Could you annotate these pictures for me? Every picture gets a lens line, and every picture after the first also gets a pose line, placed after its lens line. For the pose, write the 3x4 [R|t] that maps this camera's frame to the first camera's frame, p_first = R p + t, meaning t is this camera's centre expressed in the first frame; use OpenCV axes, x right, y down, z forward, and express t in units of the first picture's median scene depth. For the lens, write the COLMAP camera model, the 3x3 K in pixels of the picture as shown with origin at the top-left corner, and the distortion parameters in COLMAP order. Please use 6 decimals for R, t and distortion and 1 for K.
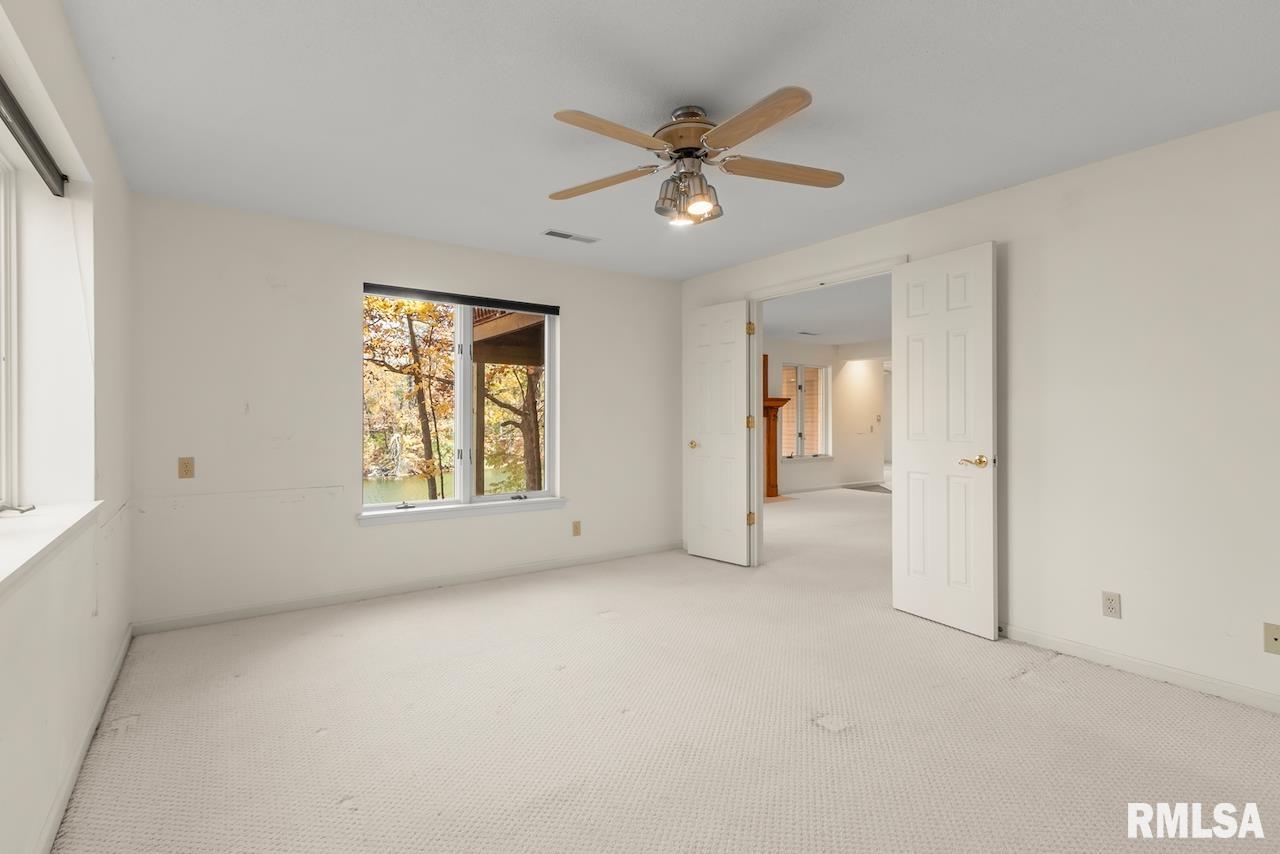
lens RADIAL K [[596.1, 0, 640.9], [0, 596.1, 424.8], [0, 0, 1]] dist [0.004769, 0.000607]
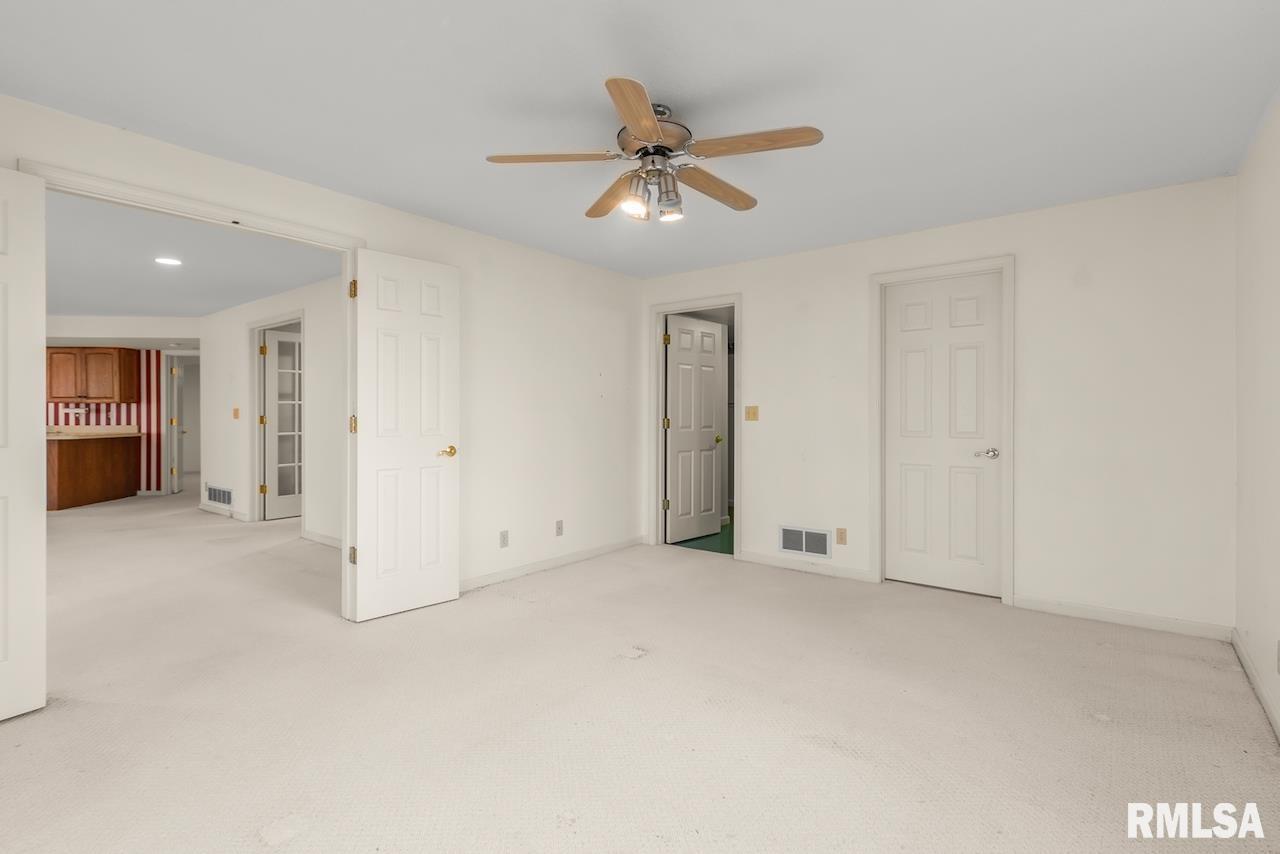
lens RADIAL K [[596.1, 0, 640.4], [0, 596.1, 424.7], [0, 0, 1]] dist [0.004769, 0.000607]
pose [[-0.274086, -0.016160, 0.961570, -0.211116], [0.011788, 0.999727, 0.020161, -0.003065], [-0.961633, 0.016861, -0.273820, 0.309482]]
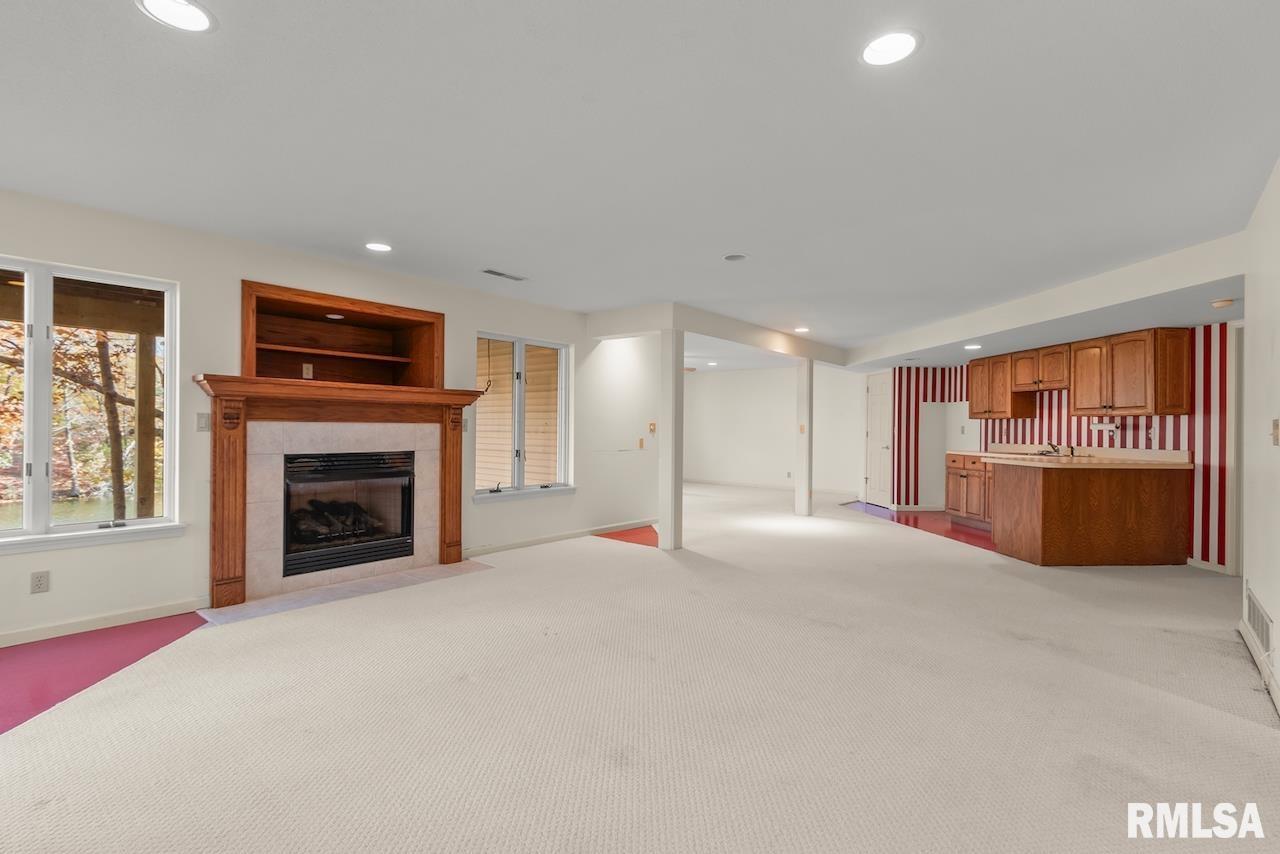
lens RADIAL K [[596.1, 0, 636.4], [0, 596.1, 422.3], [0, 0, 1]] dist [0.004769, 0.000607]
pose [[0.972597, 0.013147, 0.232127, 0.241305], [-0.008730, 0.999761, -0.020046, -0.003738], [-0.232335, 0.017470, 0.972479, 0.371397]]
